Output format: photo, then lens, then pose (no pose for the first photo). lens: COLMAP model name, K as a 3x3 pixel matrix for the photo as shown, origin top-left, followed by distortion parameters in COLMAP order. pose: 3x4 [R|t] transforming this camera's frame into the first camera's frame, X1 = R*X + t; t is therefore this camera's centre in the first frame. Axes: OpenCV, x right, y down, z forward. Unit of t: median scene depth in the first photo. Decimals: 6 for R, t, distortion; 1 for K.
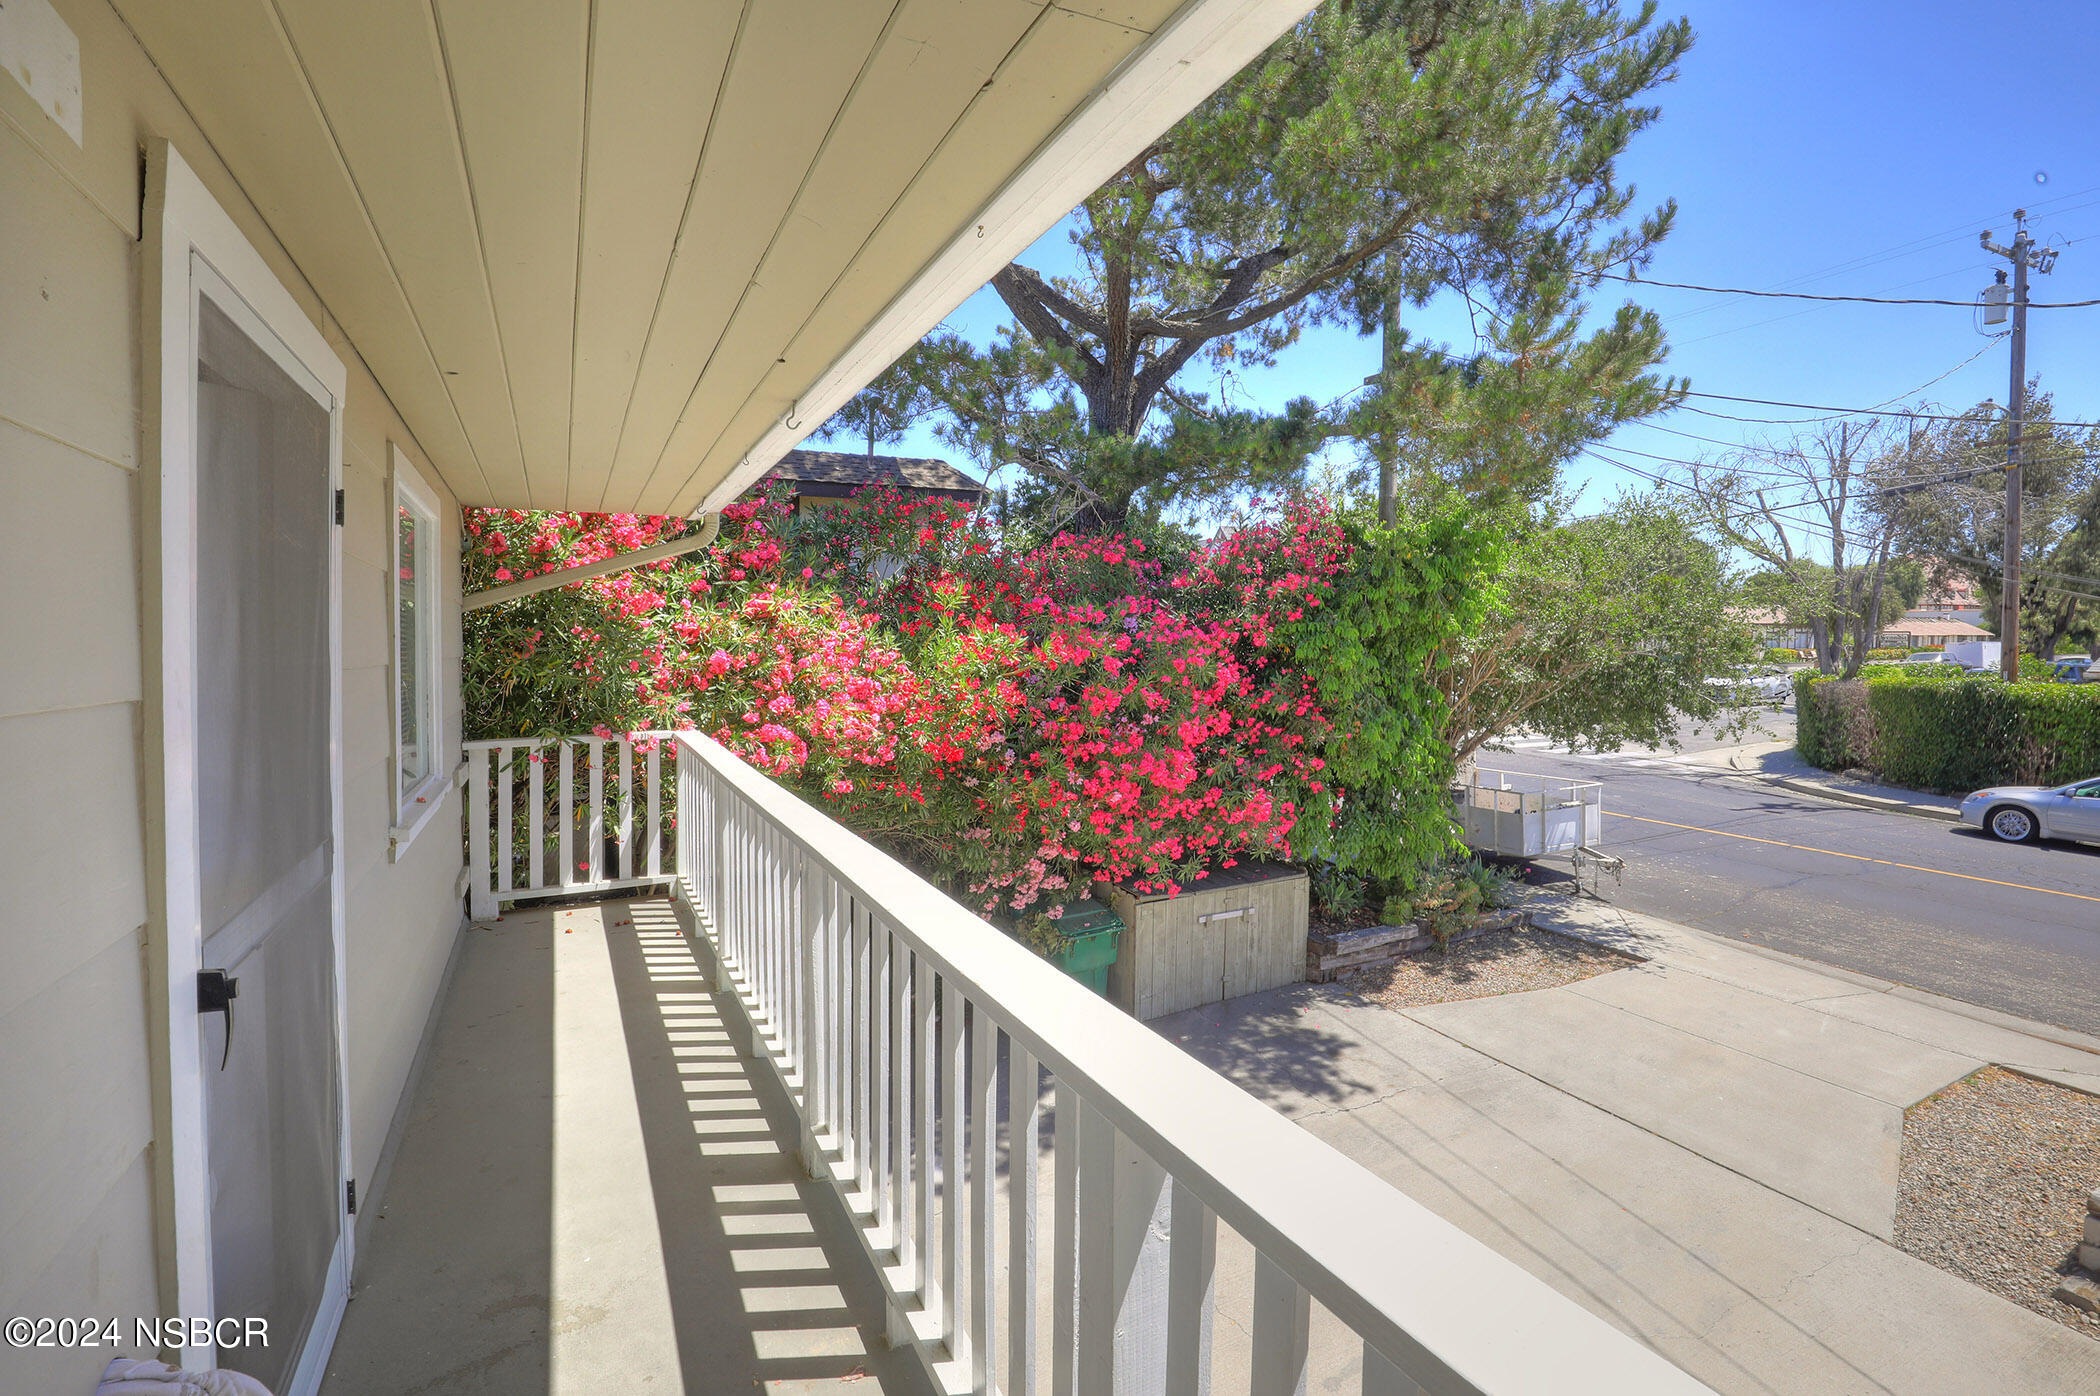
lens RADIAL K [[978.9, 0, 1050.0], [0, 978.9, 698.0], [0, 0, 1]] dist [-0.017880, 0.000565]
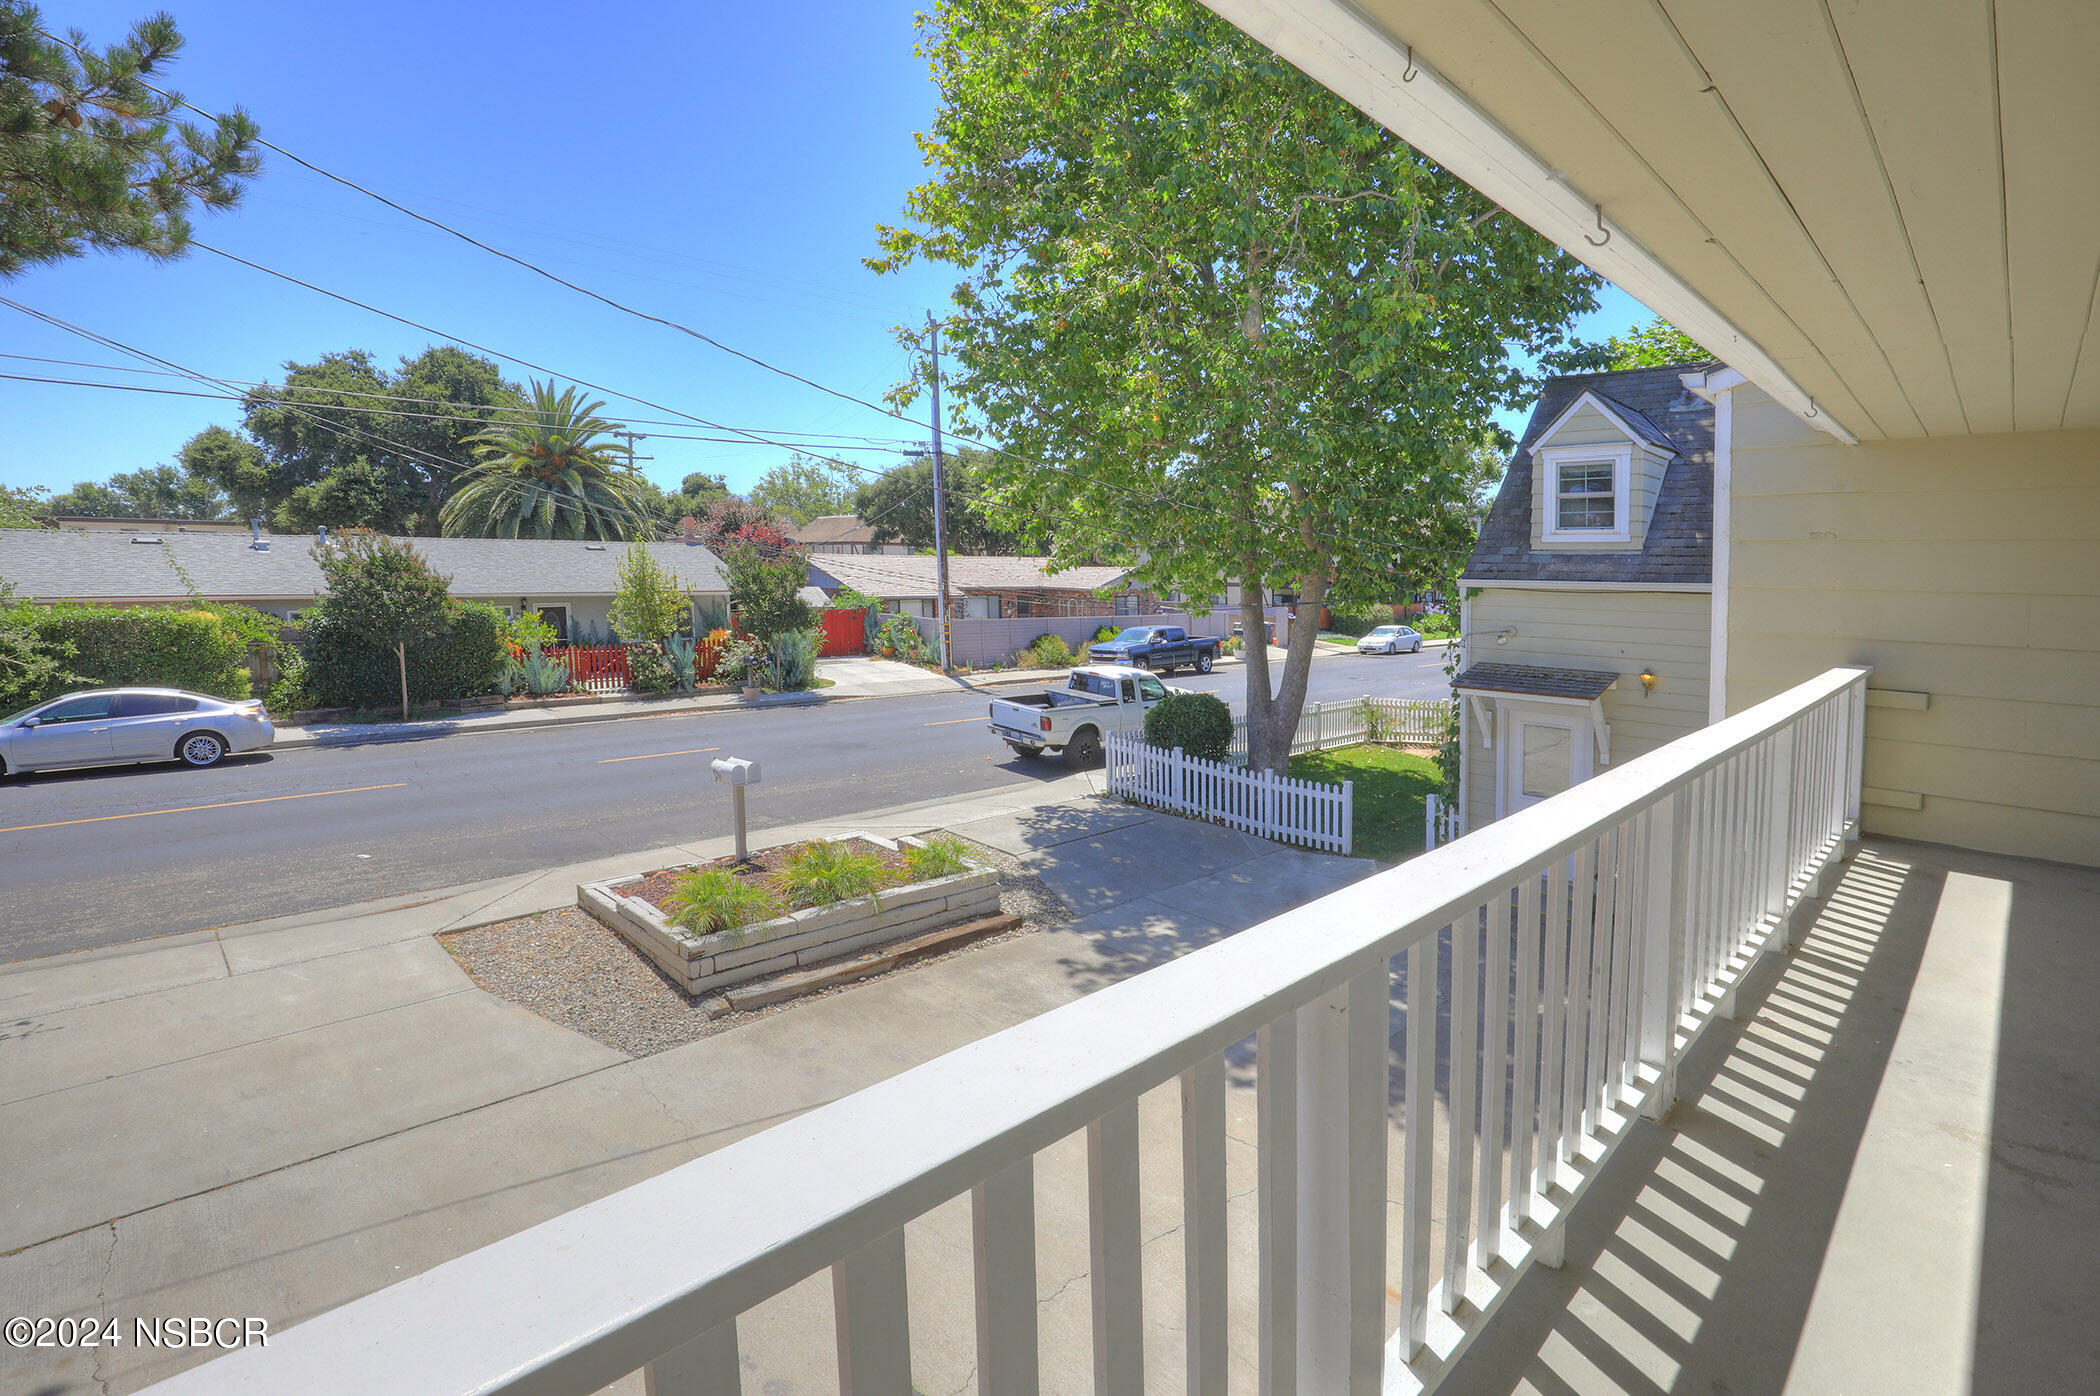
lens RADIAL K [[978.9, 0, 1050.0], [0, 978.9, 698.0], [0, 0, 1]] dist [-0.017880, 0.000565]
pose [[-0.303456, -0.121051, 0.945125, -0.897151], [0.045567, 0.988919, 0.141290, -0.090502], [-0.951755, 0.085942, -0.294577, 1.775046]]
